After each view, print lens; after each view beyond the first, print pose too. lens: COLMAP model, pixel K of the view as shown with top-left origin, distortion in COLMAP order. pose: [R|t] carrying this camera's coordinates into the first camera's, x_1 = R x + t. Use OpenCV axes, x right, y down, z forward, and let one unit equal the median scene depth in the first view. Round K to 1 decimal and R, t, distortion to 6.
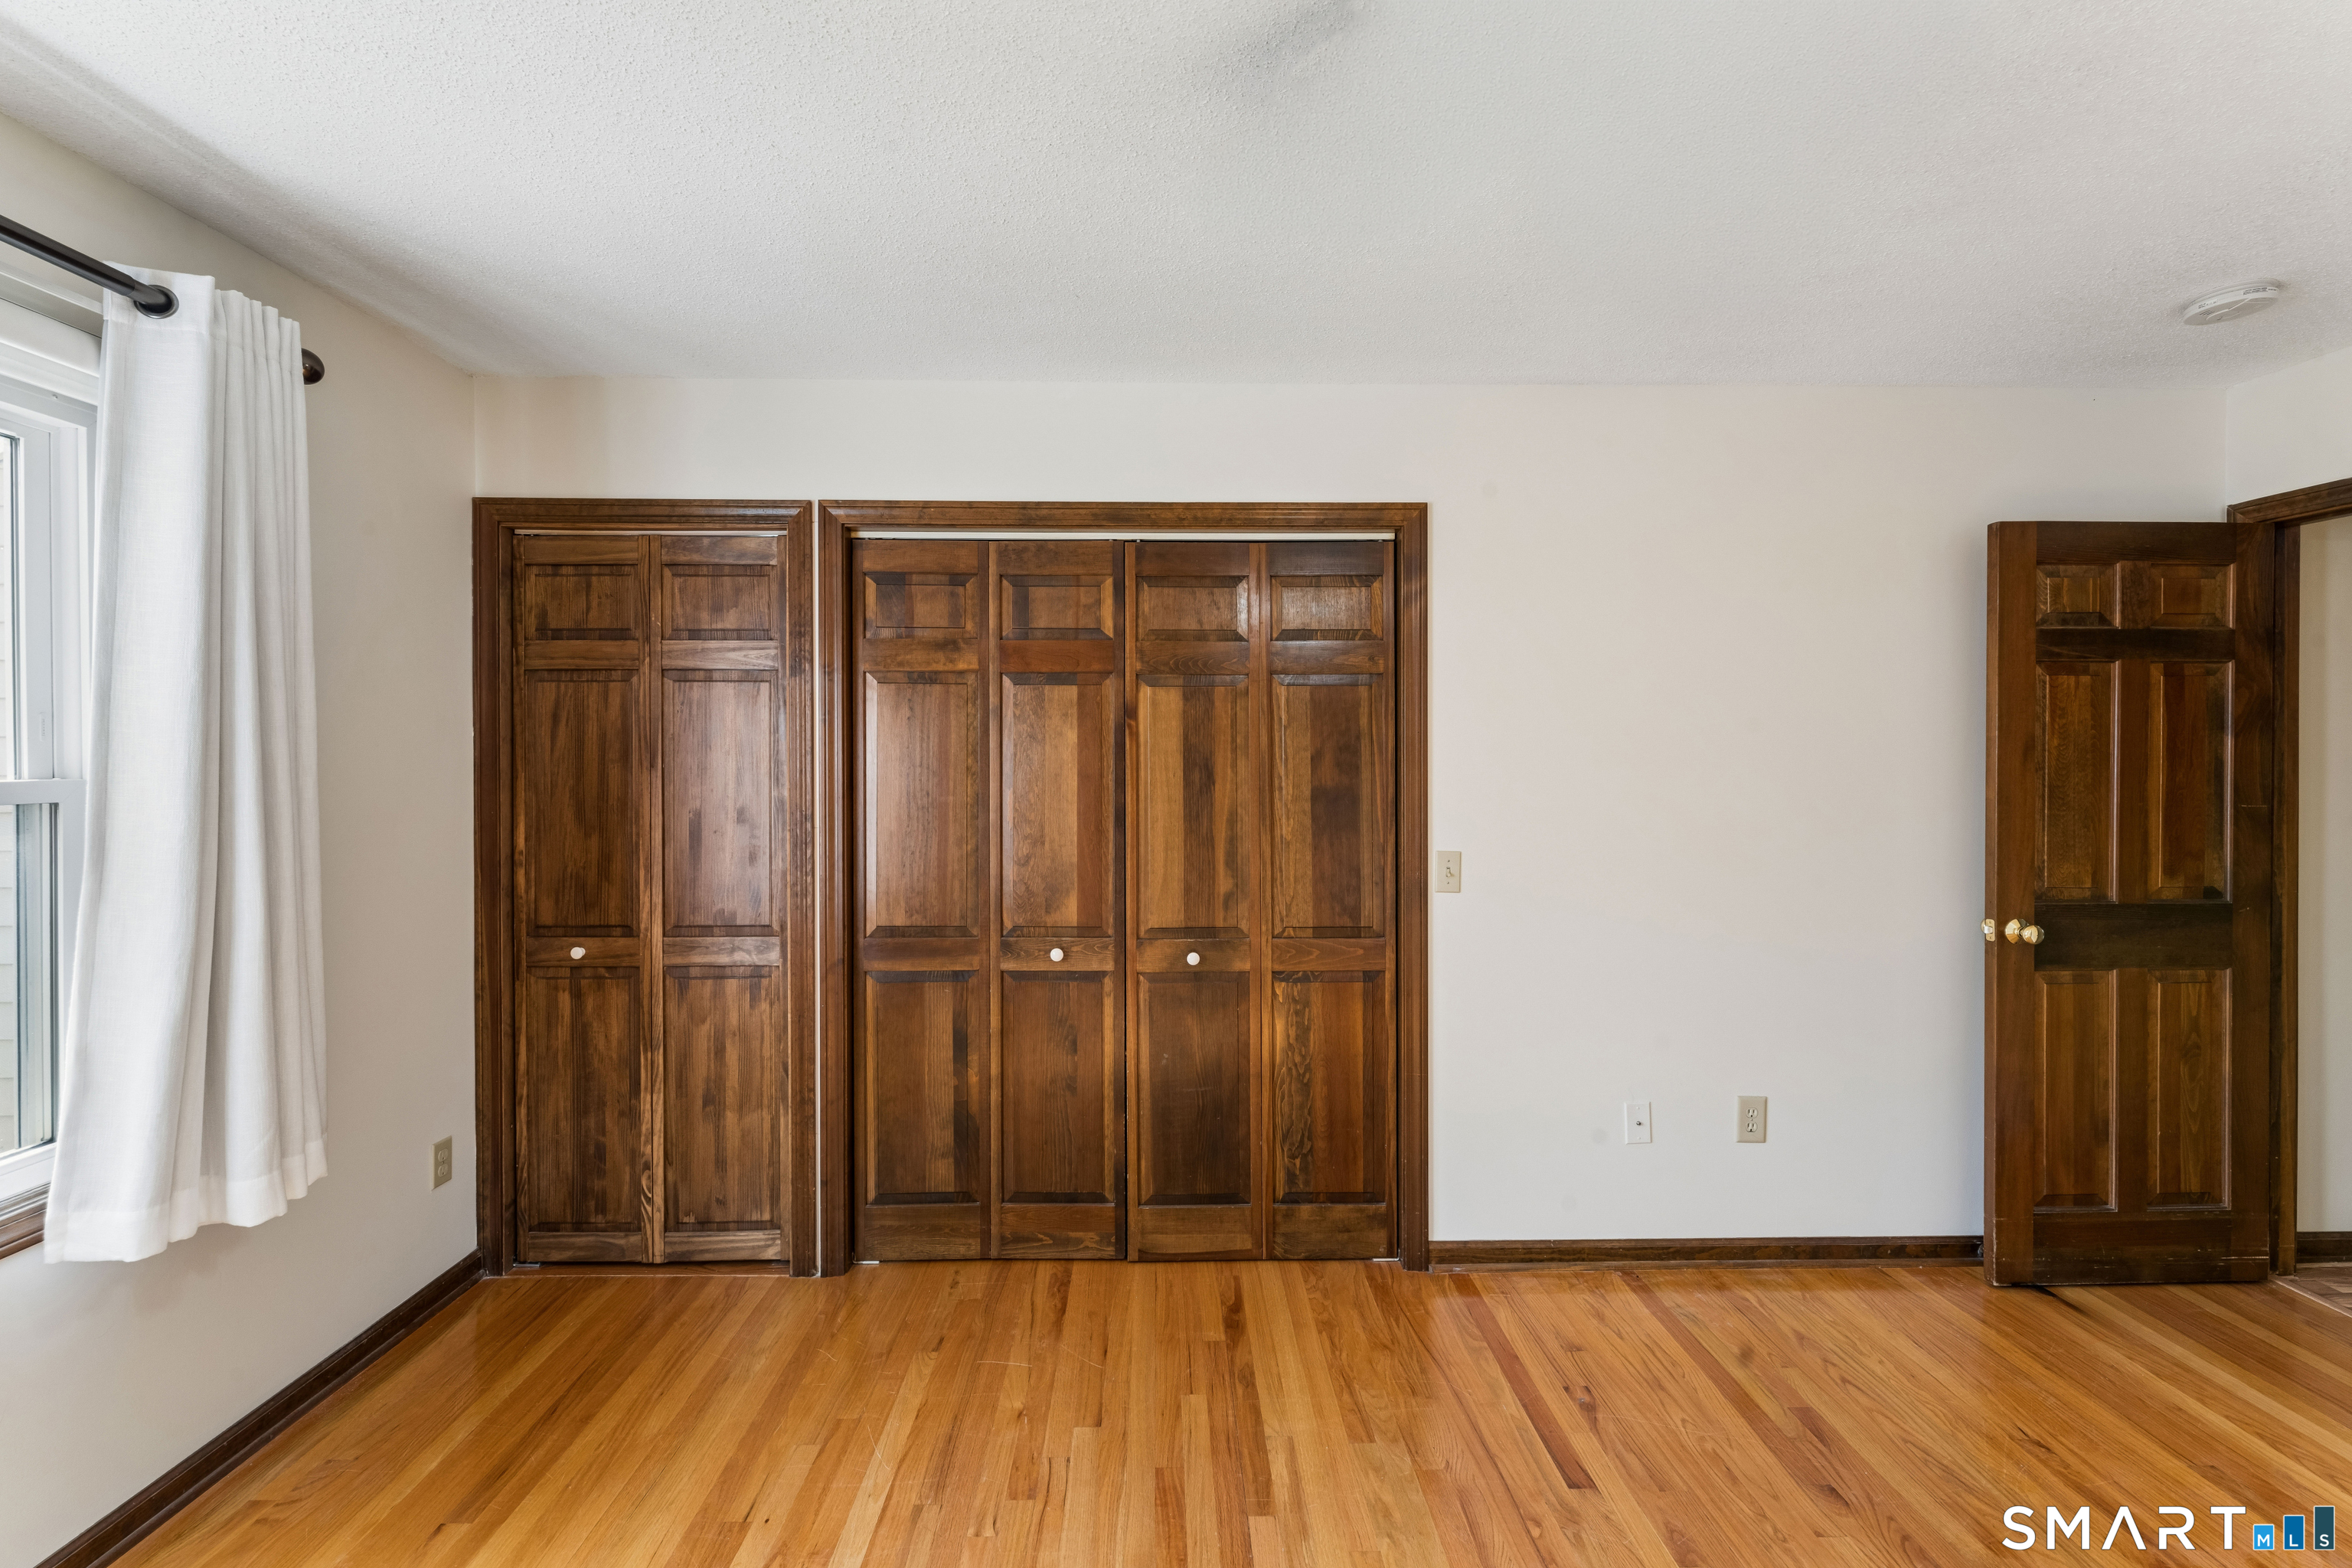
lens RADIAL K [[1020.5, 0, 1180.2], [0, 1020.5, 765.2], [0, 0, 1]] dist [-0.000261, -0.000128]
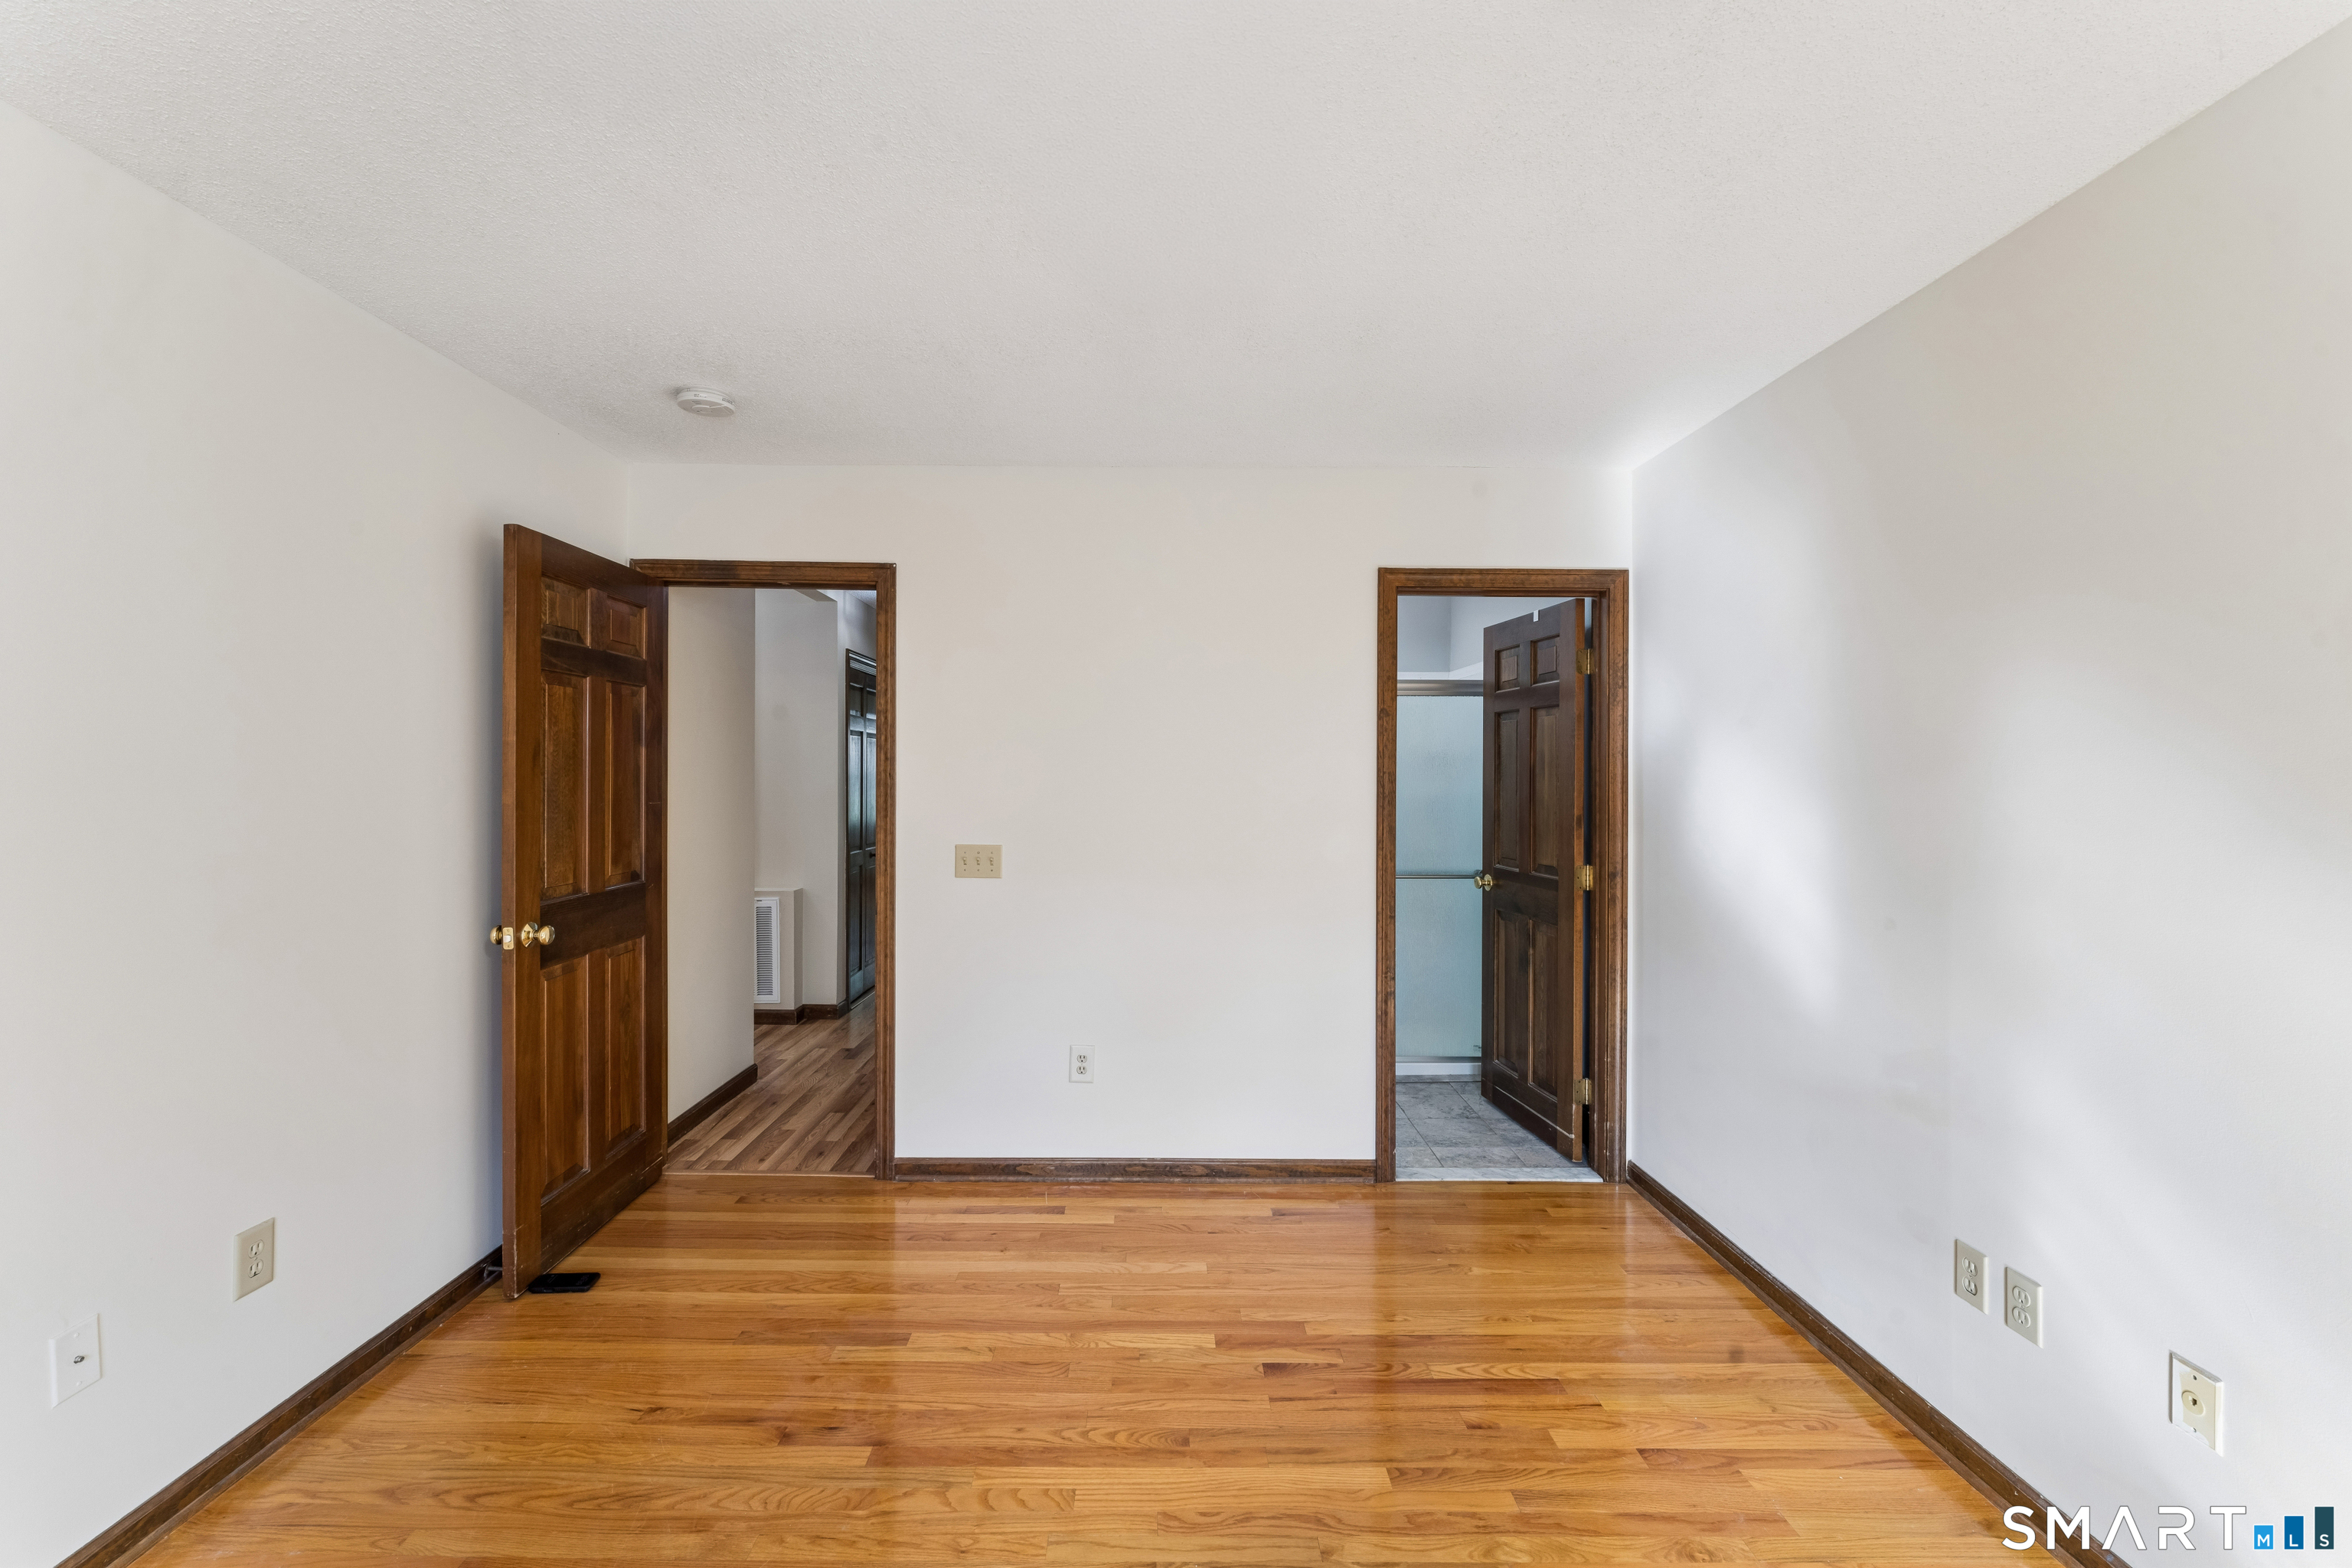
lens RADIAL K [[944.3, 0, 1169.7], [0, 944.3, 772.1], [0, 0, 1]] dist [-0.002274, 0.000419]
pose [[0.015806, 0.000841, 0.999875, -0.101781], [-0.001753, 0.999998, -0.000813, 0.001468], [-0.999874, -0.001740, 0.015807, 0.349334]]
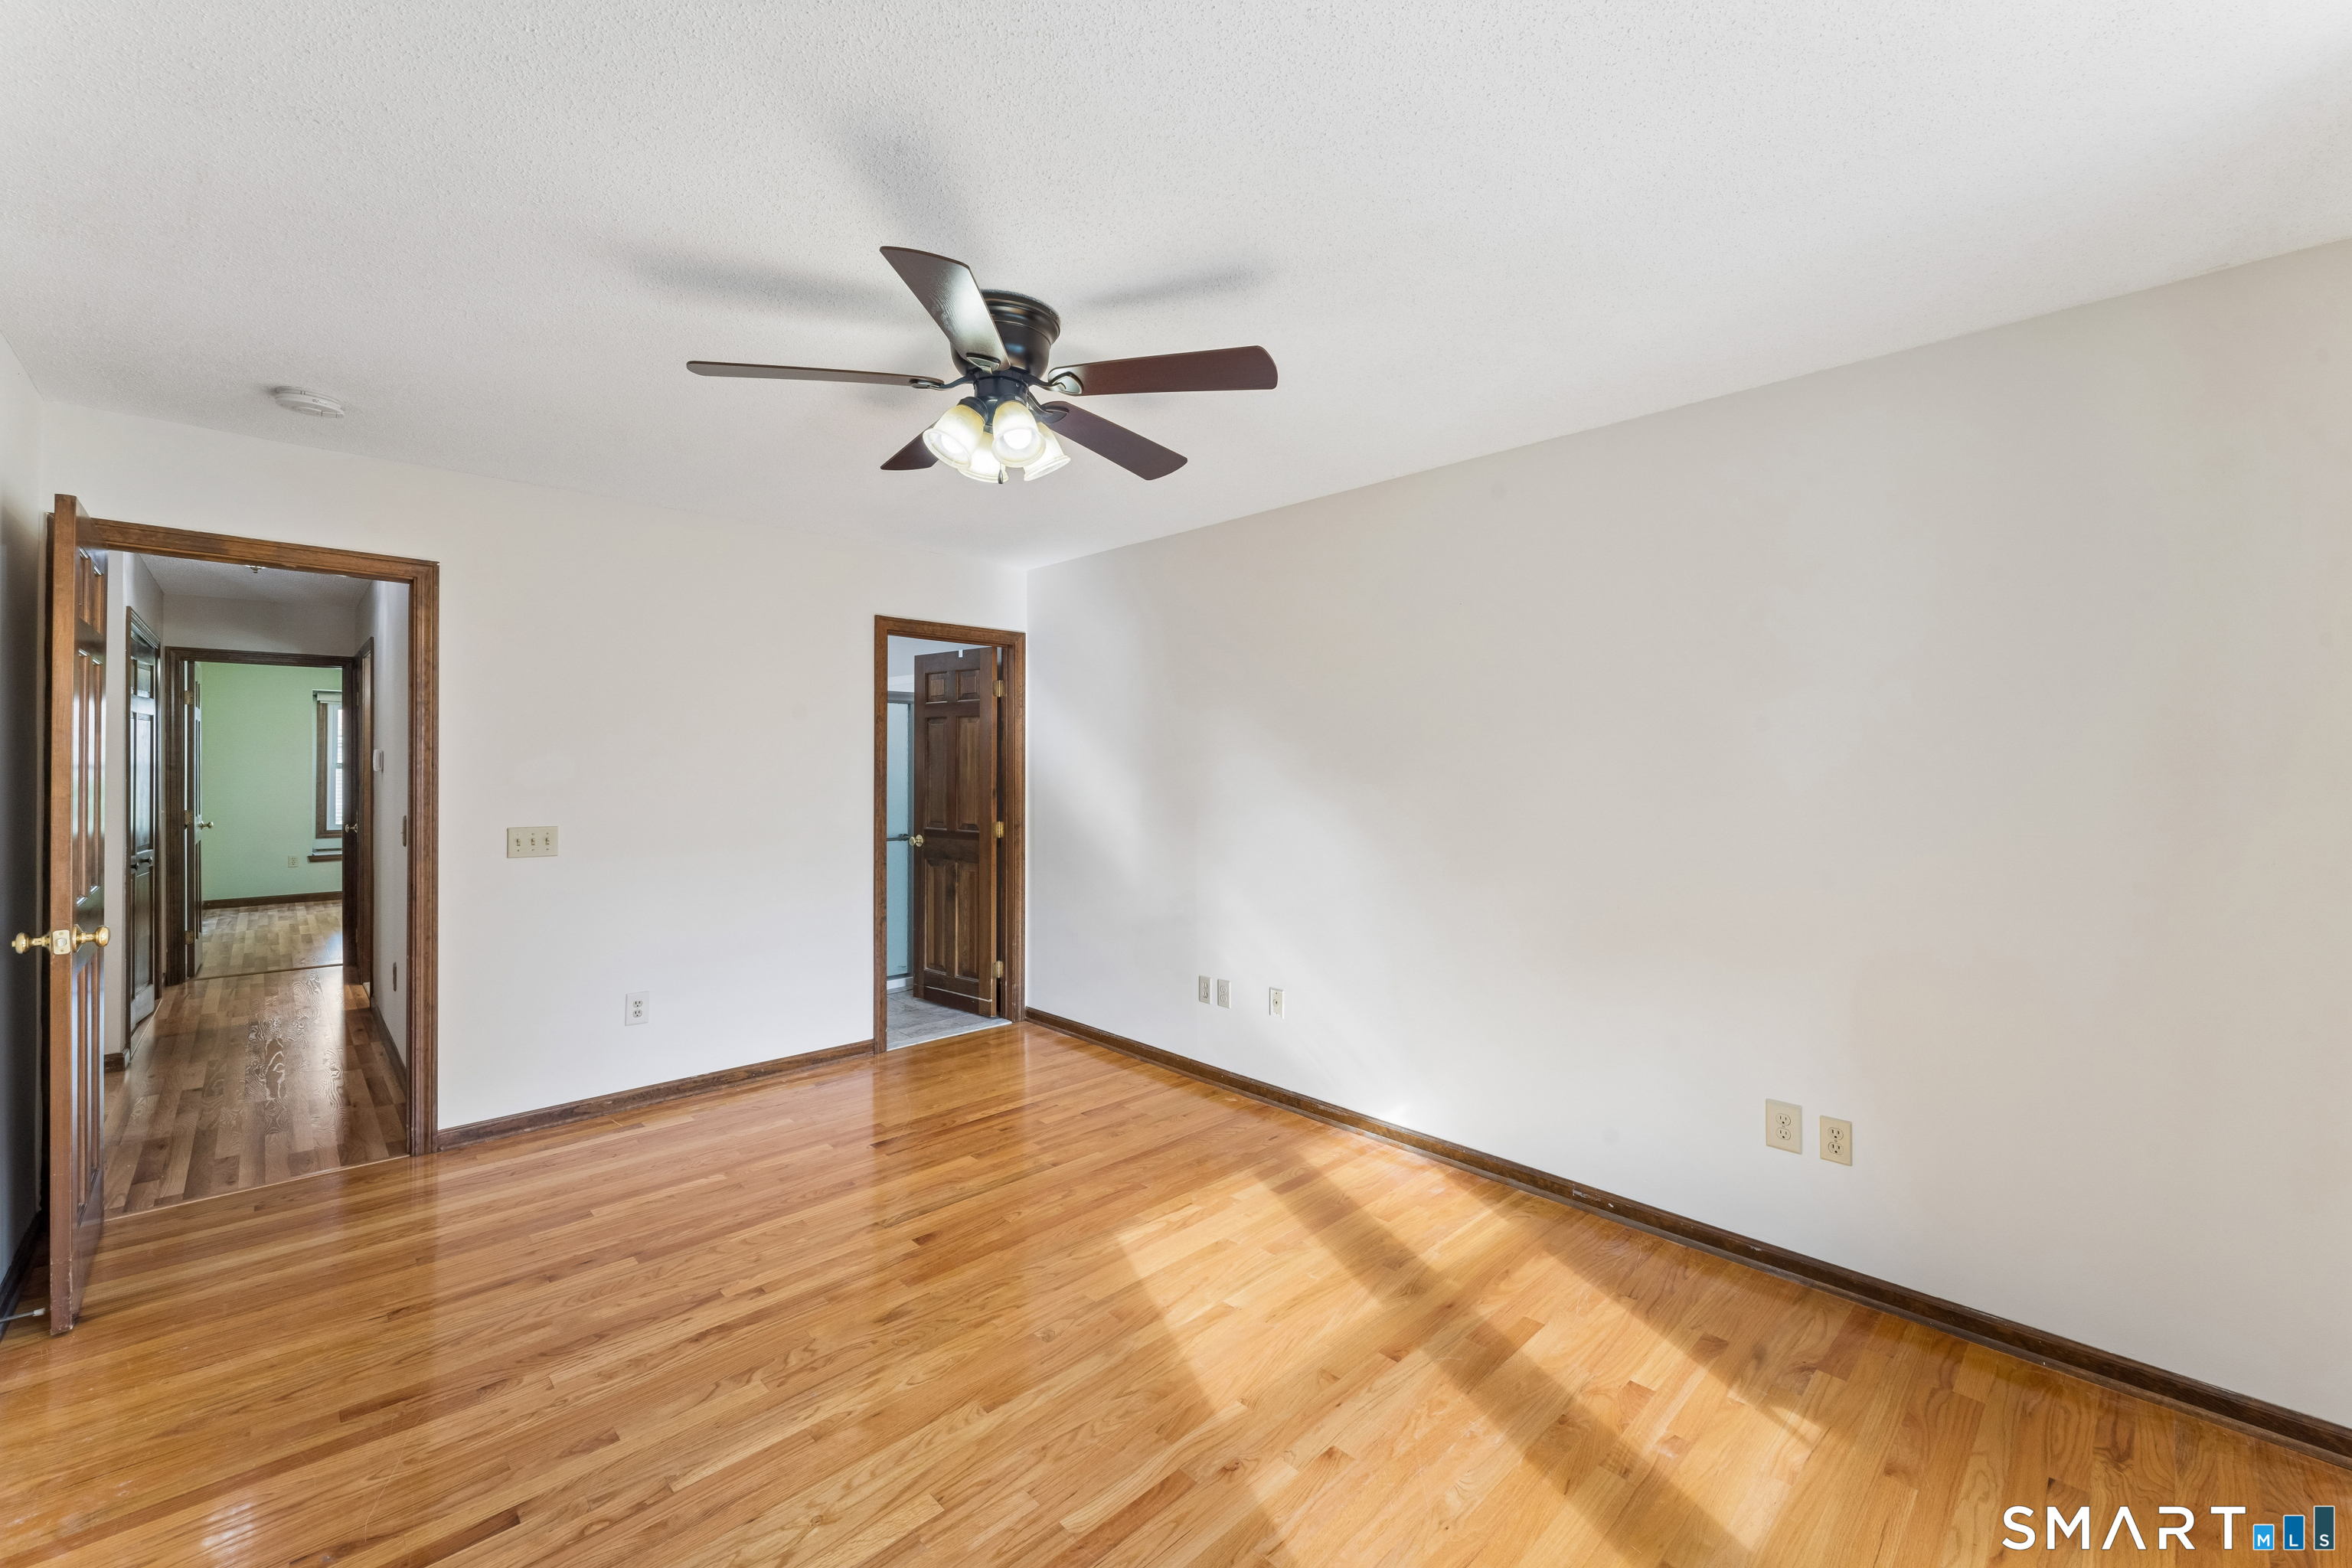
lens RADIAL K [[944.3, 0, 1184.8], [0, 944.3, 768.7], [0, 0, 1]] dist [-0.002274, 0.000419]
pose [[-0.680100, -0.006187, 0.733093, -0.495358], [-0.000272, 0.999966, 0.008187, 0.000160], [-0.733119, 0.005369, -0.680079, 0.833202]]
